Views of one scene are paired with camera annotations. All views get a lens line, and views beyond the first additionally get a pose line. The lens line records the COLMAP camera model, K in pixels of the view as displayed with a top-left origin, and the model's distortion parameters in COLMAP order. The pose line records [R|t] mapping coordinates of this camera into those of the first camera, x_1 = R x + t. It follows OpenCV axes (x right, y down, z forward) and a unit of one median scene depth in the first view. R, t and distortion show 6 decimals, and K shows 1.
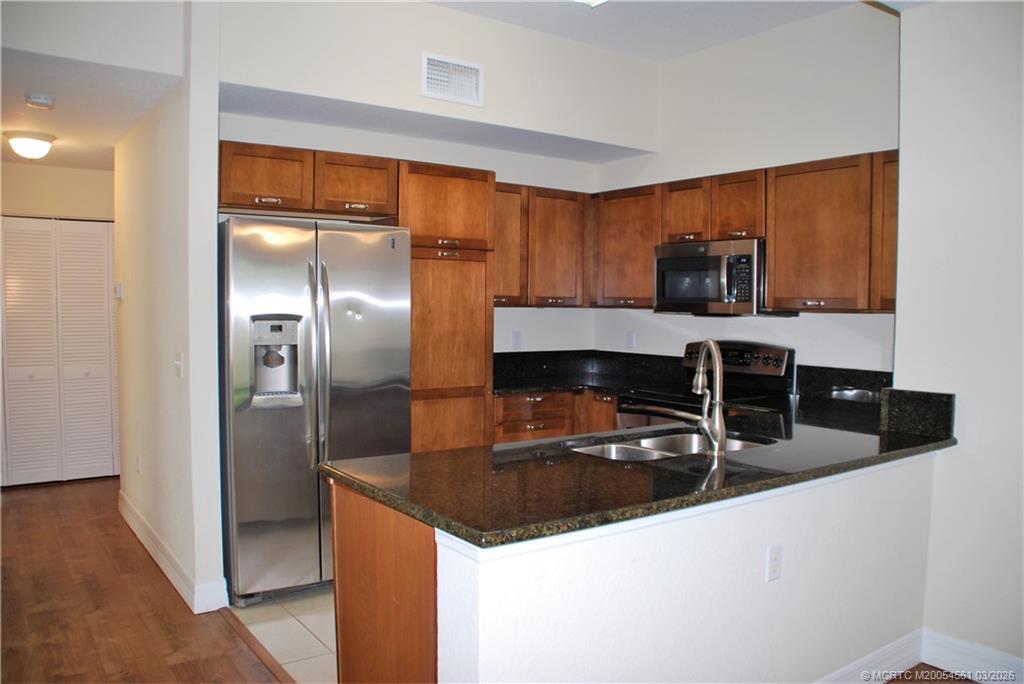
lens RADIAL K [[785.7, 0, 532.4], [0, 785.7, 363.2], [0, 0, 1]] dist [-0.093793, 0.010612]
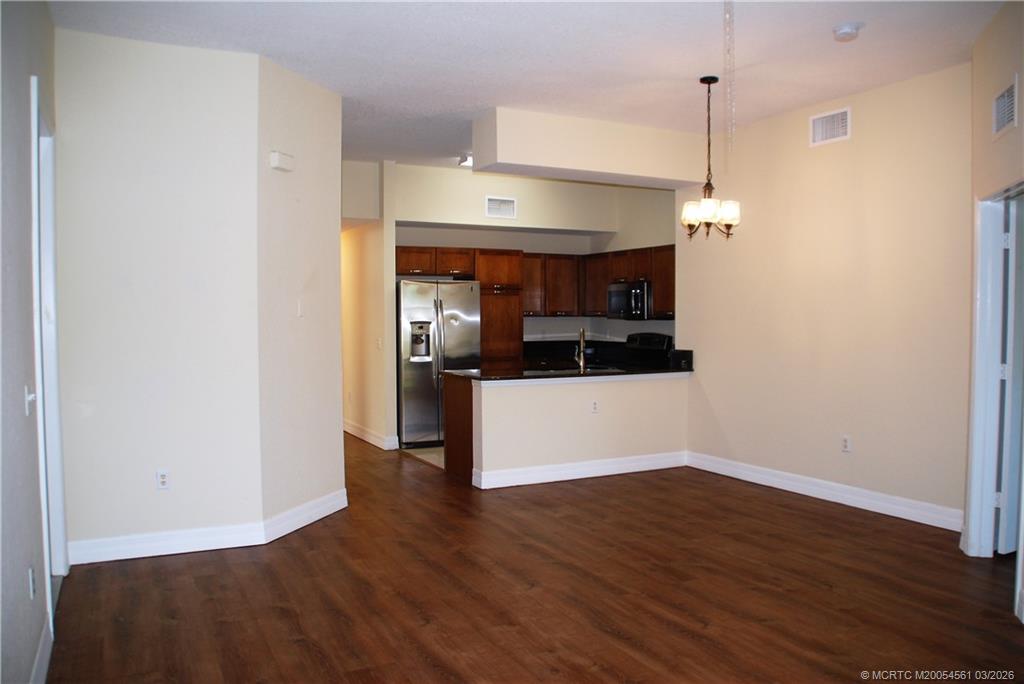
lens RADIAL K [[785.7, 0, 510.0], [0, 785.7, 340.1], [0, 0, 1]] dist [-0.093793, 0.010612]
pose [[0.985195, -0.008185, -0.171242, 0.293235], [0.001029, 0.999124, -0.041836, 0.079711], [0.171434, 0.041041, 0.984340, -1.102693]]
